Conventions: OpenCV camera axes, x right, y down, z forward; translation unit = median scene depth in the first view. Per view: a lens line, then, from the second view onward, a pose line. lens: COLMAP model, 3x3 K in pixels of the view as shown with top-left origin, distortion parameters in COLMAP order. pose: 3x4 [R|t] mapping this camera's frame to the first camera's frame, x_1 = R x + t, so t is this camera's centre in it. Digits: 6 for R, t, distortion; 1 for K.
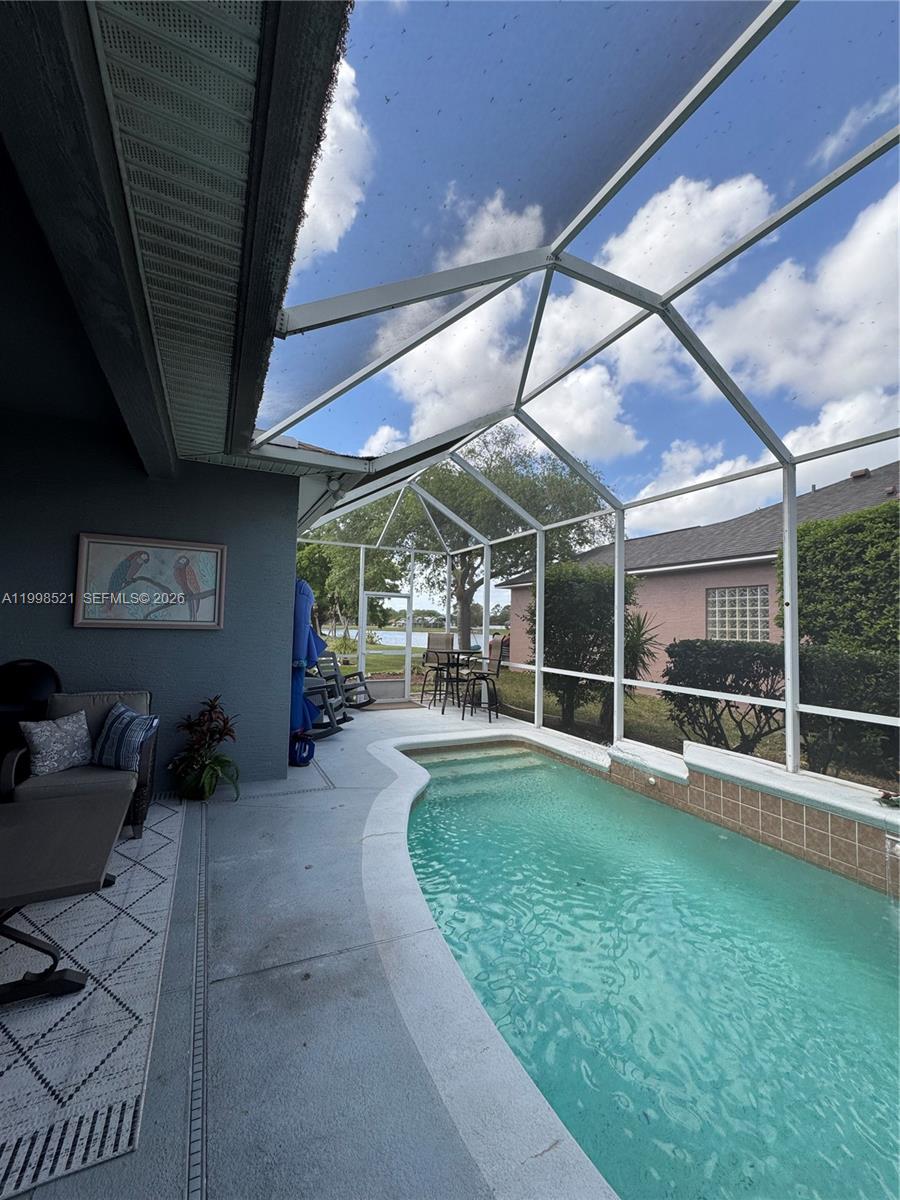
lens RADIAL K [[481.7, 0, 449.2], [0, 481.7, 605.2], [0, 0, 1]] dist [-0.002875, -0.000387]
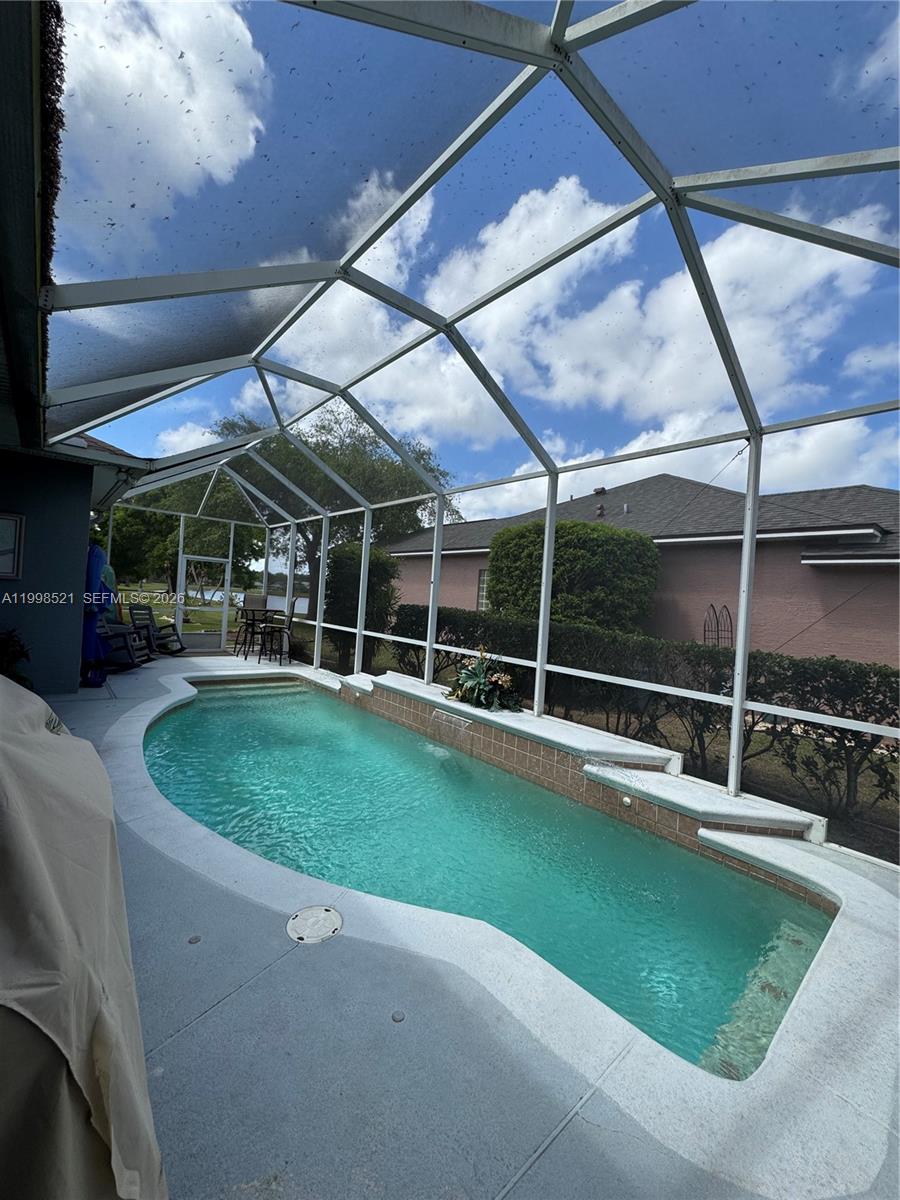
lens RADIAL K [[481.7, 0, 451.1], [0, 481.7, 602.7], [0, 0, 1]] dist [-0.002875, -0.000387]
pose [[0.969916, 0.042524, 0.239696, 0.277105], [-0.056515, 0.997057, 0.051801, -0.016101], [-0.236788, -0.063789, 0.969465, -0.430833]]
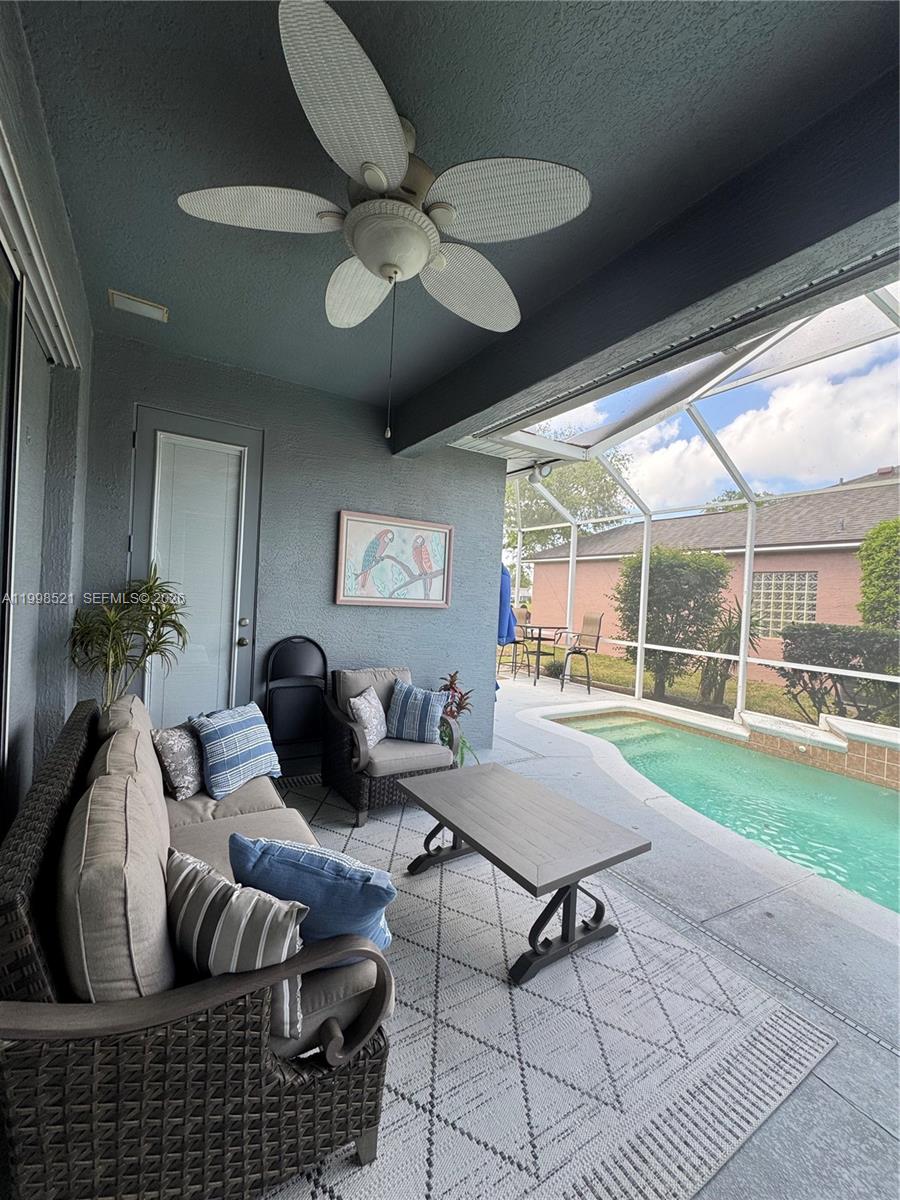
lens RADIAL K [[481.7, 0, 444.7], [0, 481.7, 608.4], [0, 0, 1]] dist [-0.002875, -0.000387]
pose [[0.994908, 0.025512, 0.097509, -0.454166], [-0.032979, 0.996581, 0.075755, -0.021090], [-0.095243, -0.078585, 0.992347, -0.021077]]
